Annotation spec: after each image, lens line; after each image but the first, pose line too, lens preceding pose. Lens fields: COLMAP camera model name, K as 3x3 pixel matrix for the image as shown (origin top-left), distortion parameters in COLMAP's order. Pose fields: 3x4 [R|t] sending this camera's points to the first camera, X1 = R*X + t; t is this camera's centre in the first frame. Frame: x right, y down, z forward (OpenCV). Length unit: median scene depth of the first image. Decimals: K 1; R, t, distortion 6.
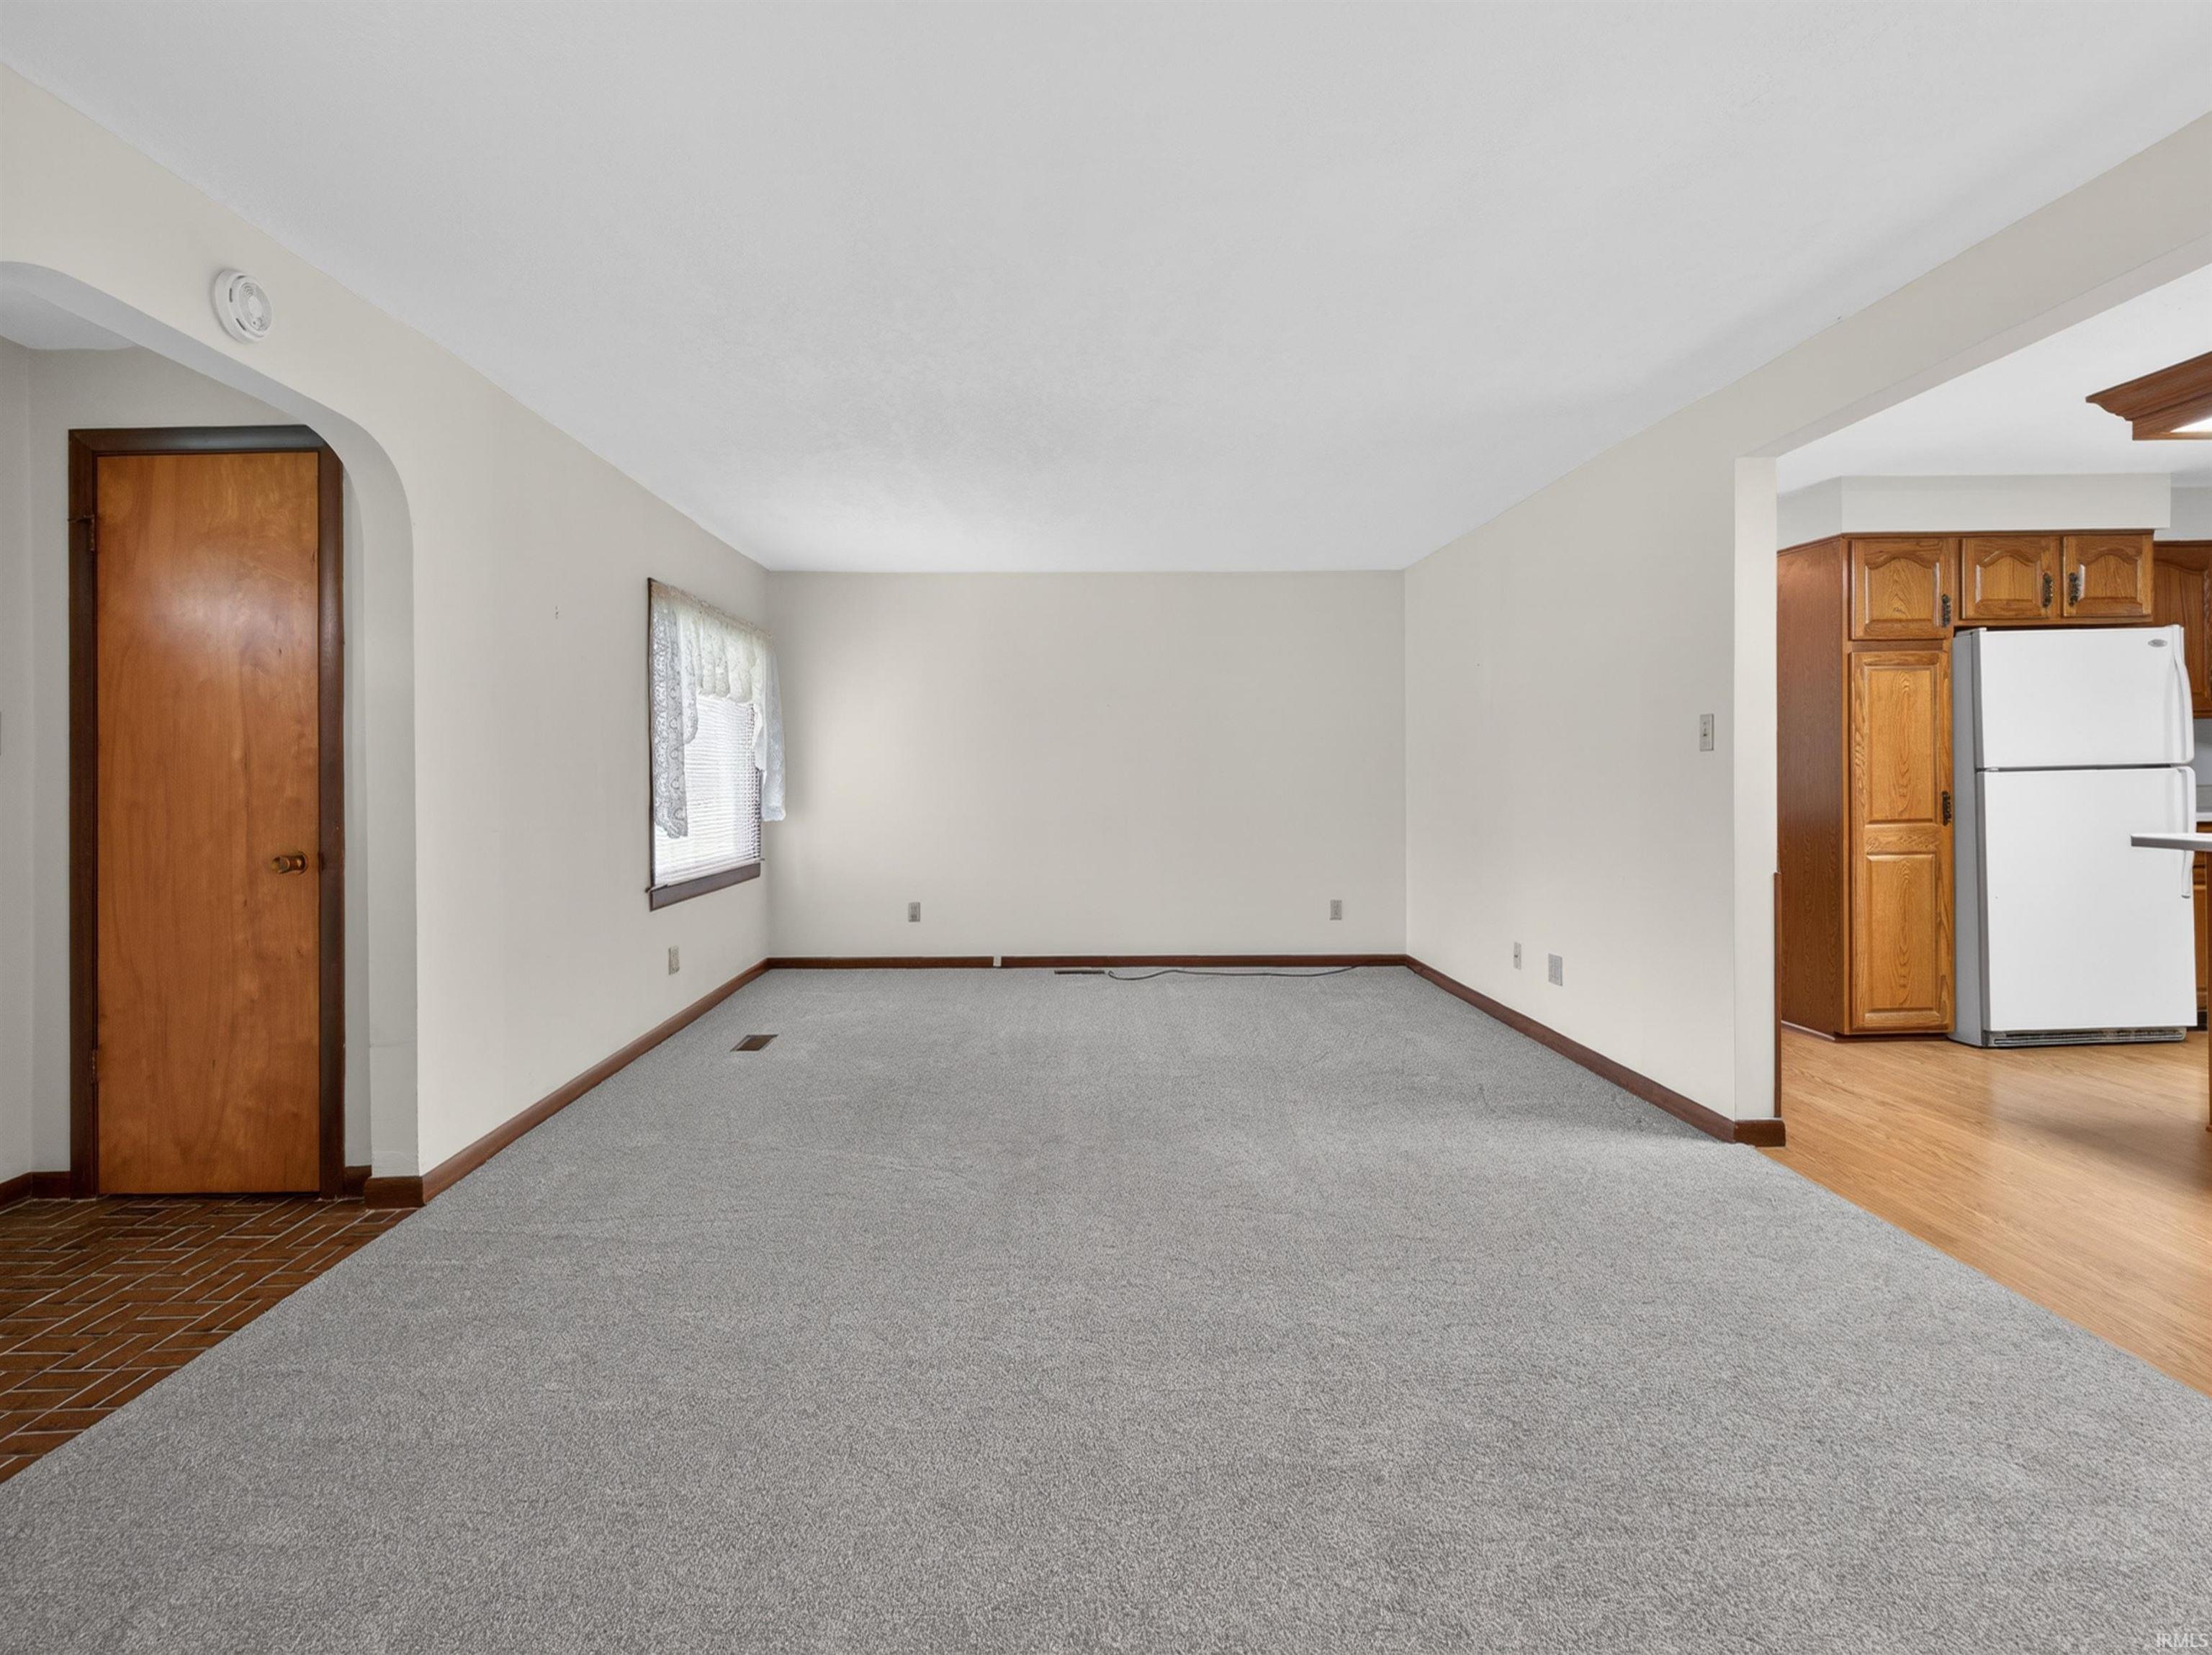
lens RADIAL K [[1110.2, 0, 1099.2], [0, 1110.2, 784.8], [0, 0, 1]] dist [0.002061, -0.001662]
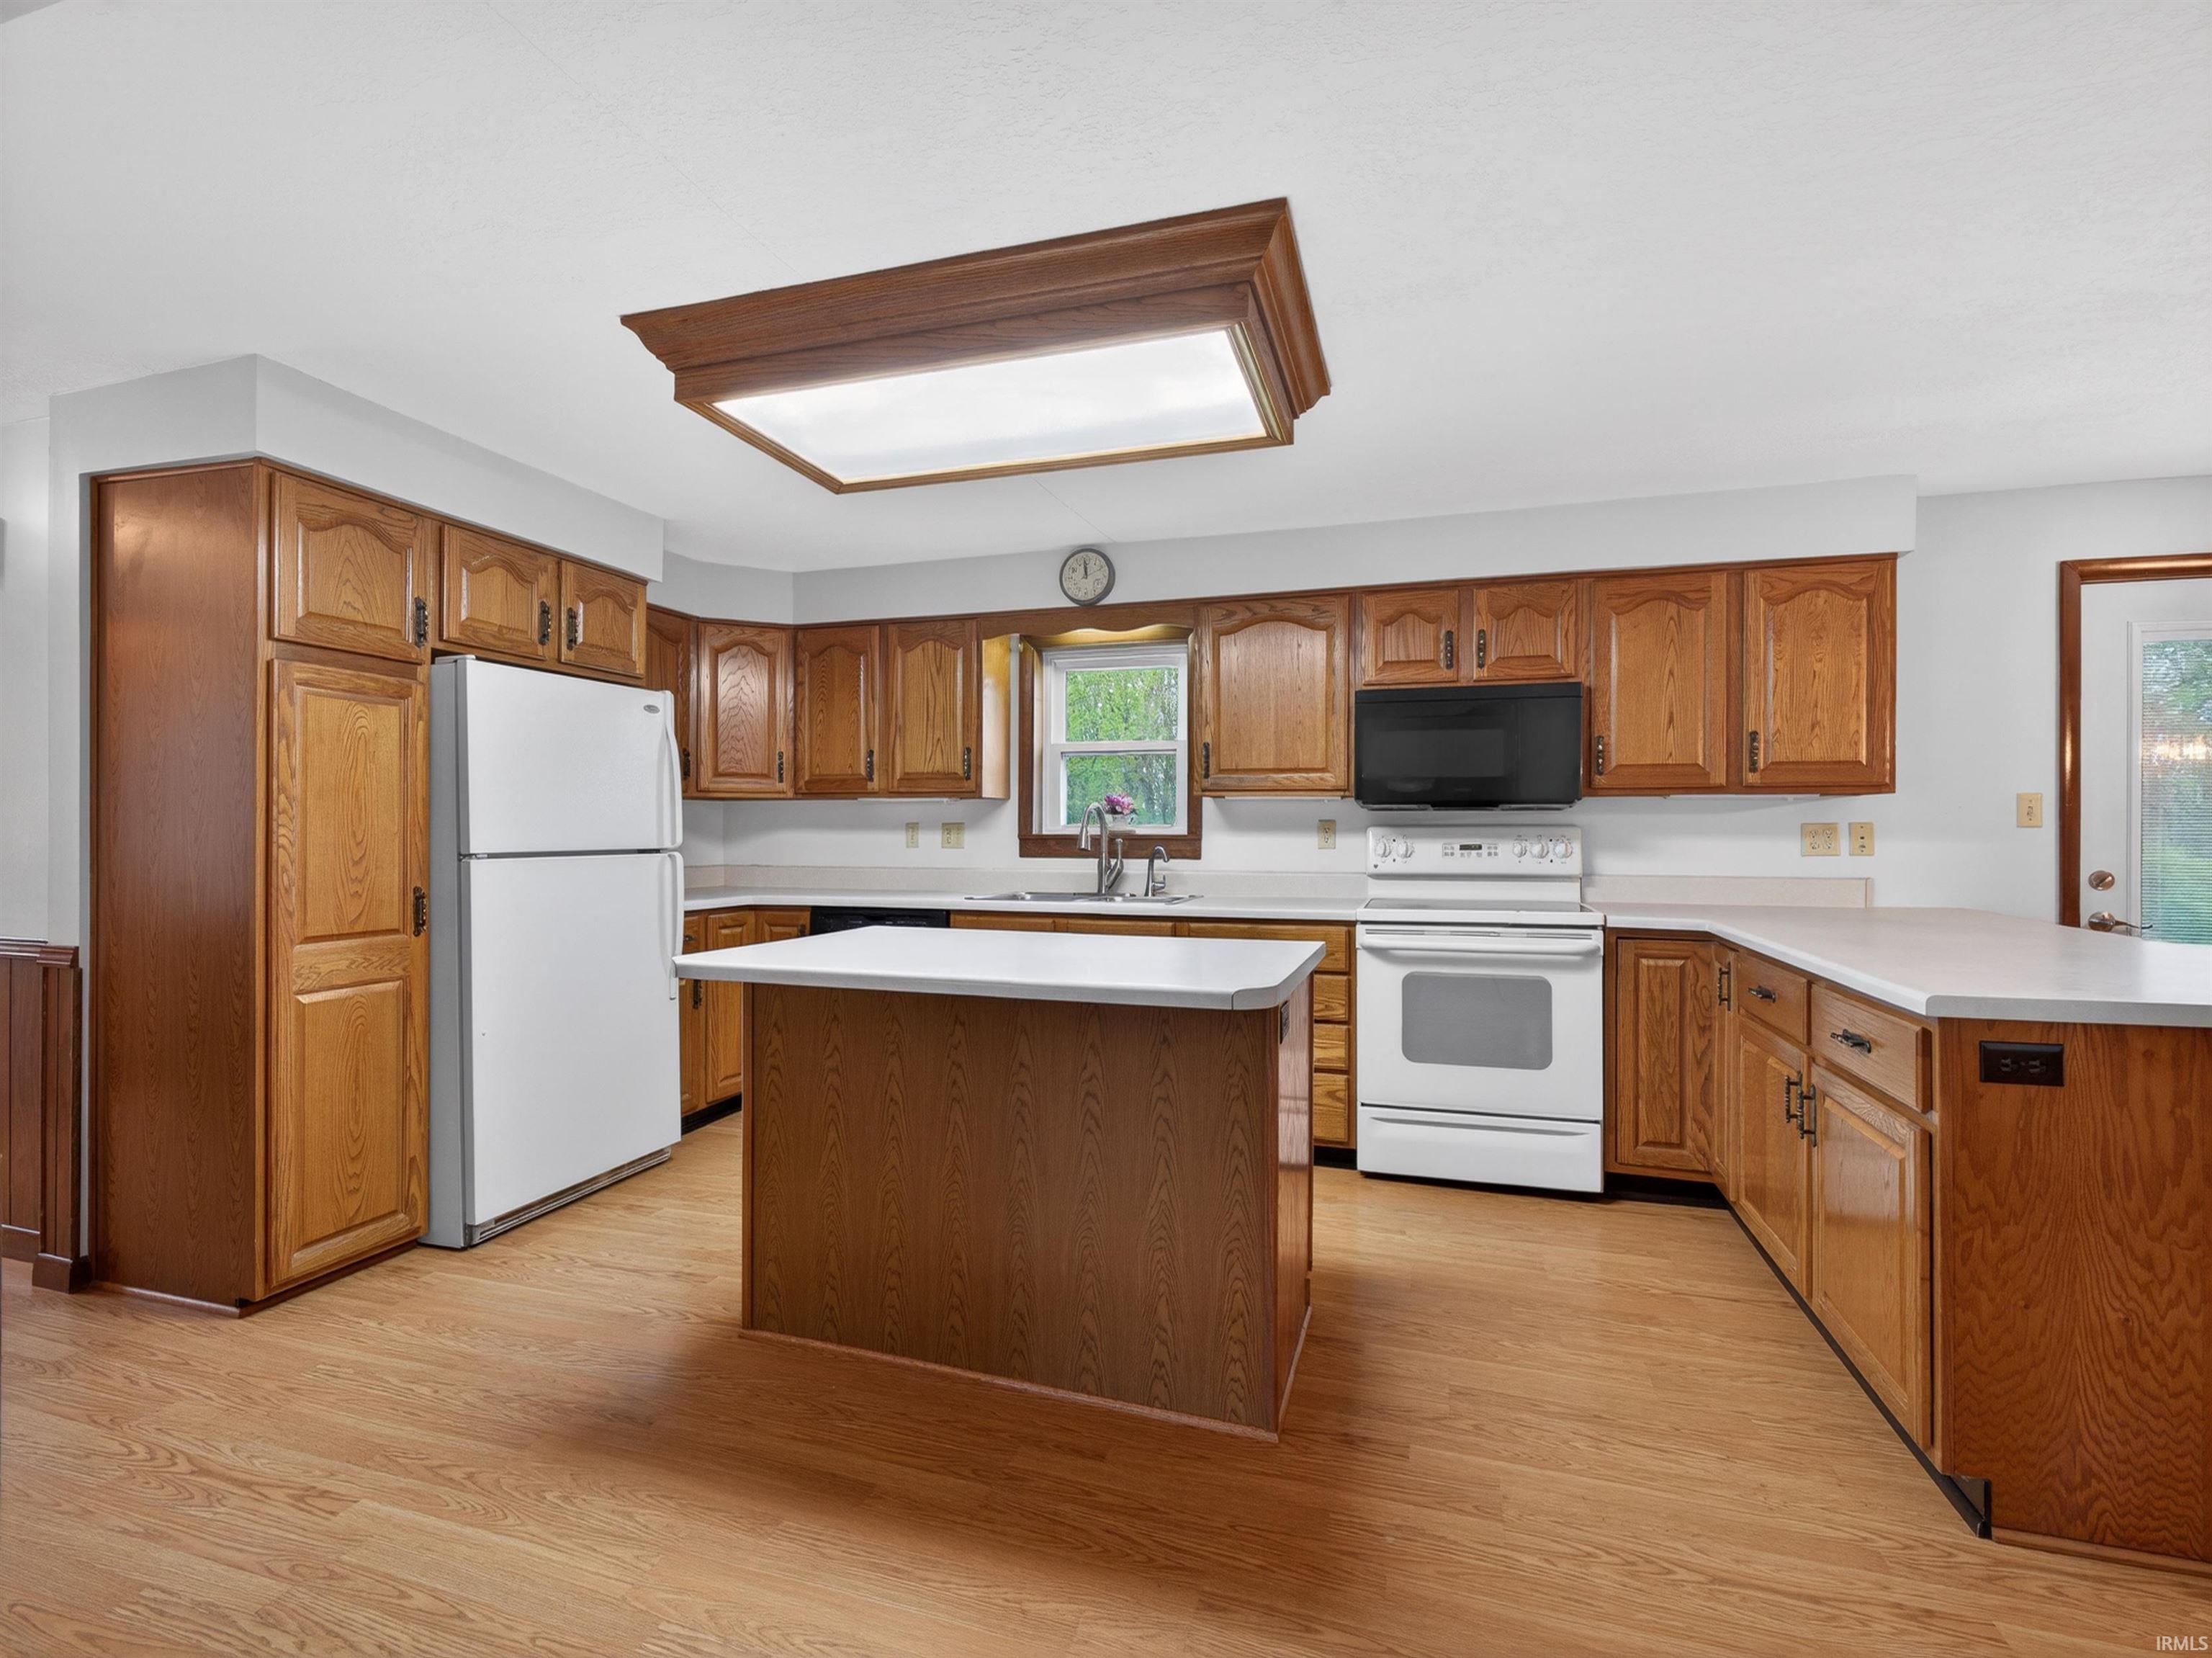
lens RADIAL K [[1038.9, 0, 1094.4], [0, 1038.9, 840.3], [0, 0, 1]] dist [-0.003239, -0.001102]
pose [[0.331522, 0.011847, 0.943373, 0.298769], [-0.001430, 0.999926, -0.012055, -0.015535], [-0.943447, 0.002648, 0.331514, 0.397674]]
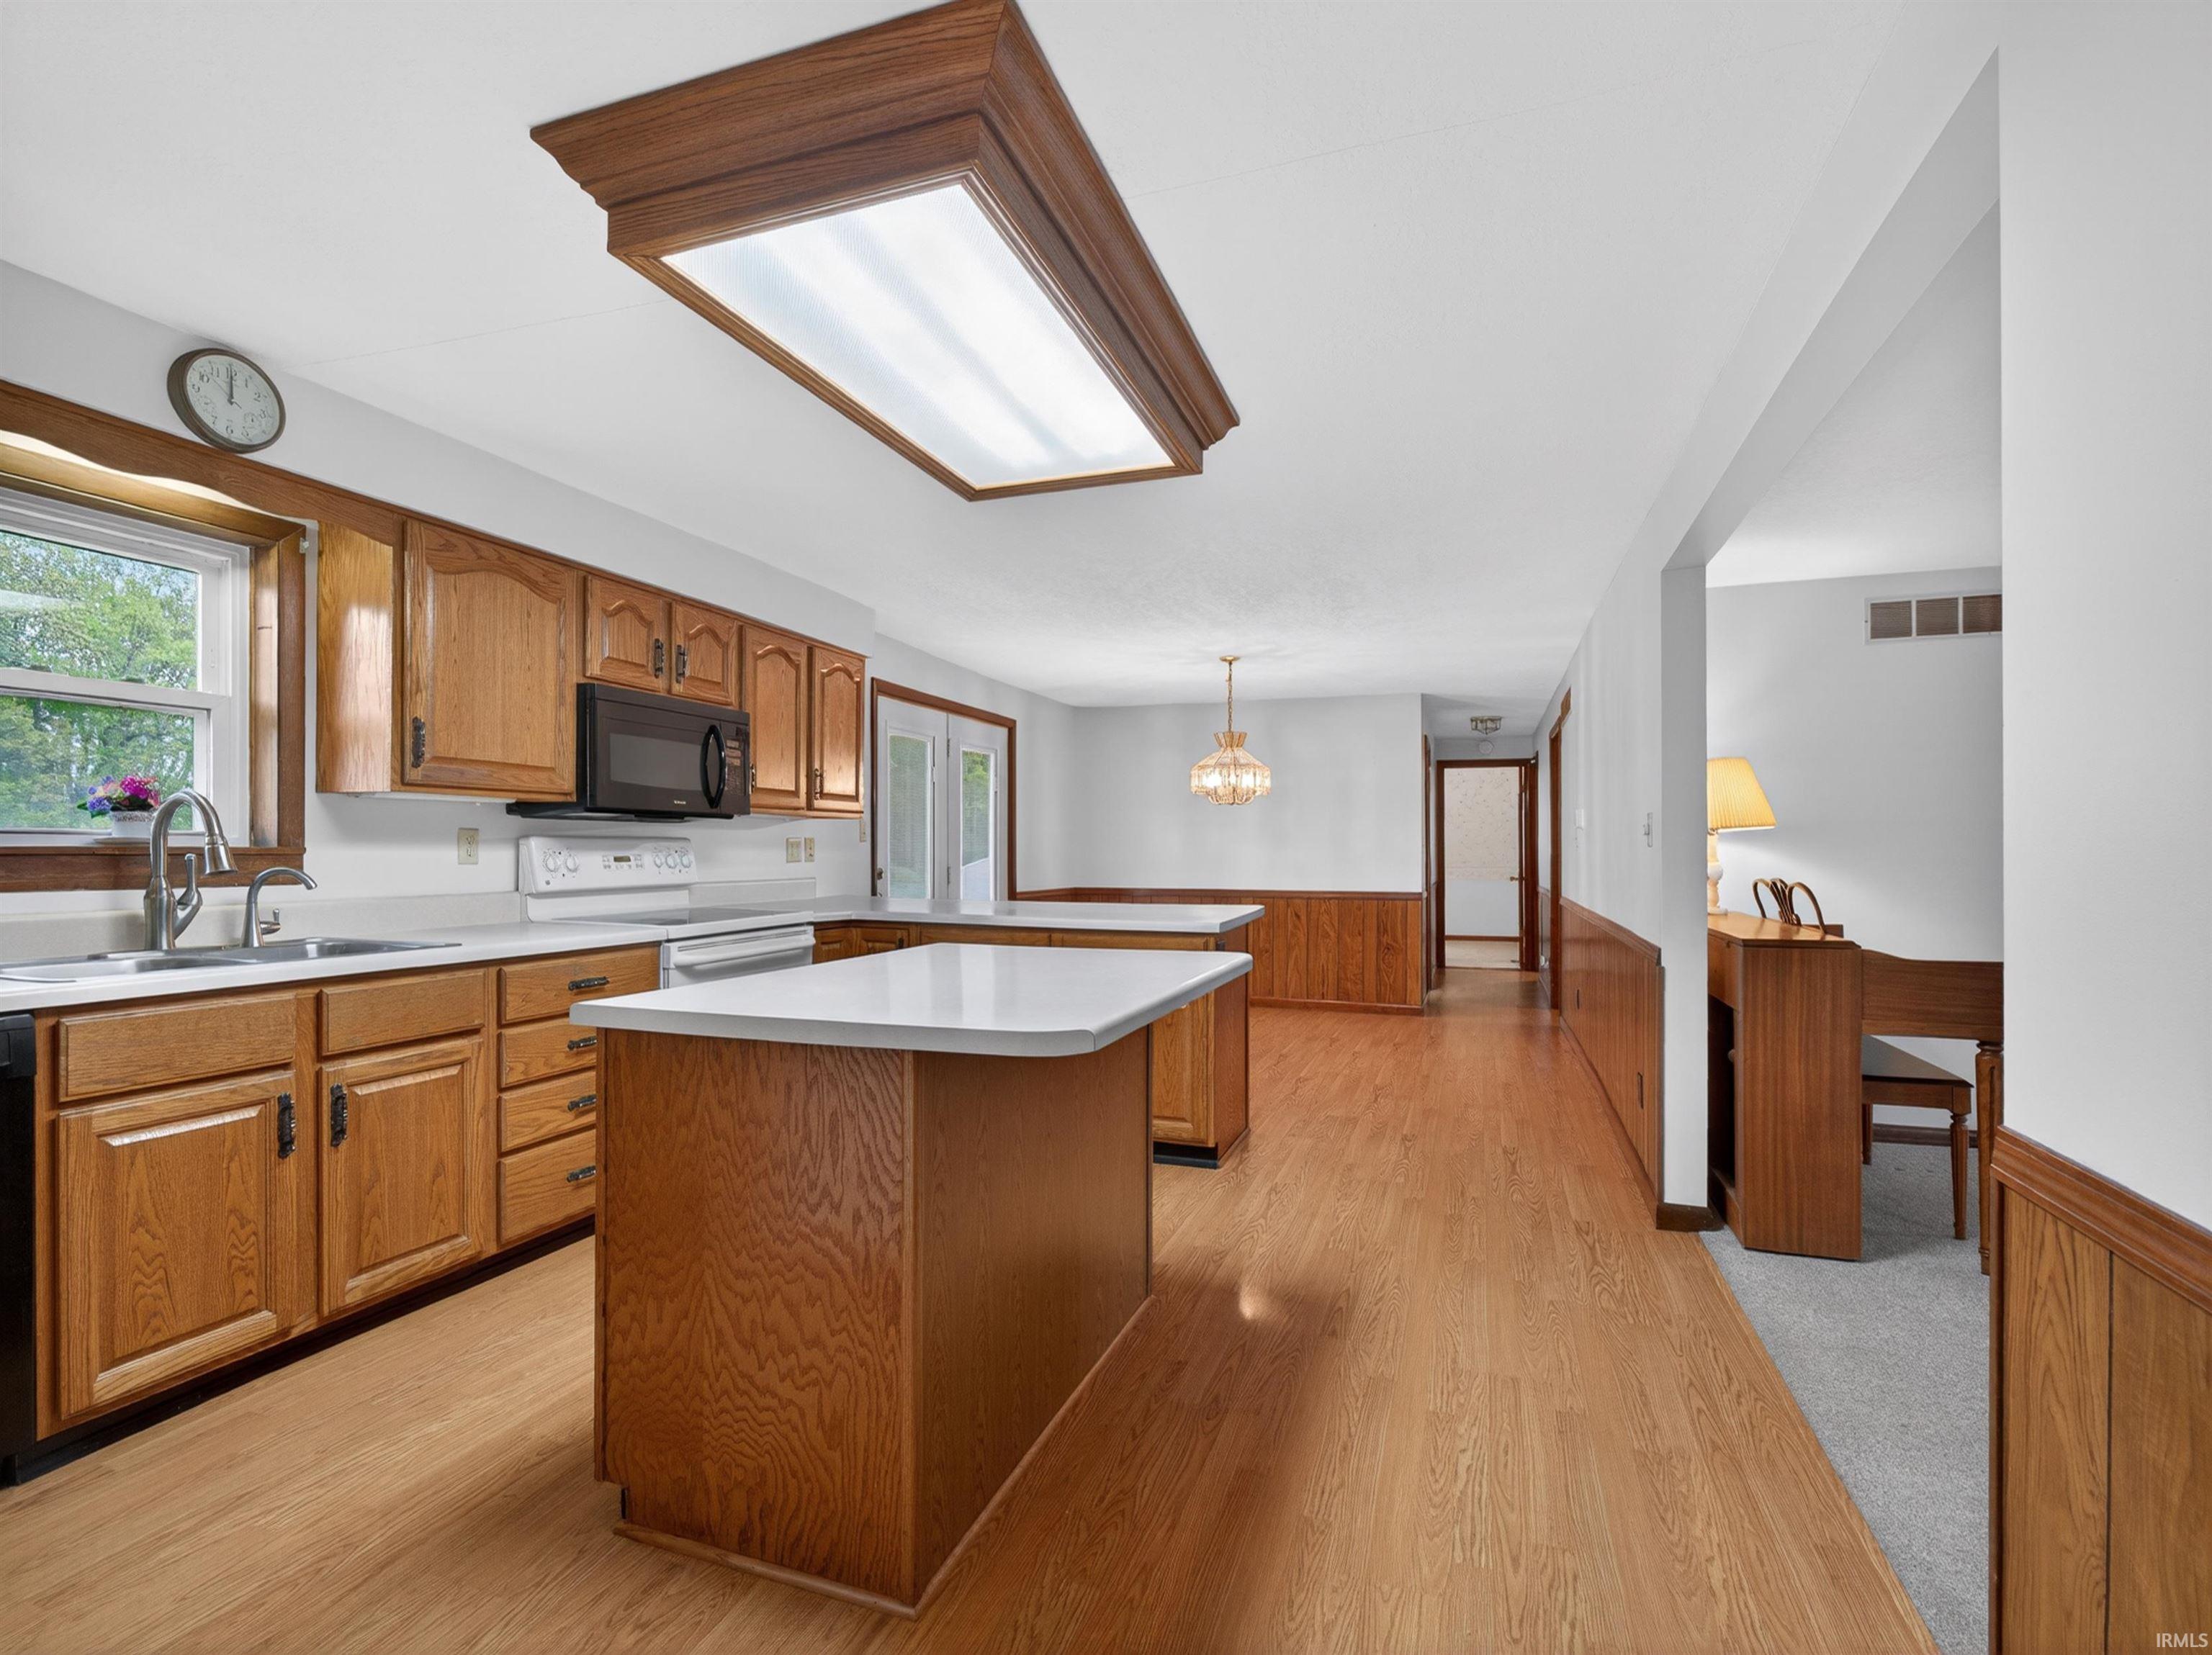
lens RADIAL K [[1050.5, 0, 1101.3], [0, 1050.5, 833.0], [0, 0, 1]] dist [0.002765, -0.003548]
pose [[-0.933912, 0.020901, 0.356892, 0.555094], [0.016724, 0.999751, -0.014786, -0.022927], [-0.357112, -0.007840, -0.934028, 1.050264]]
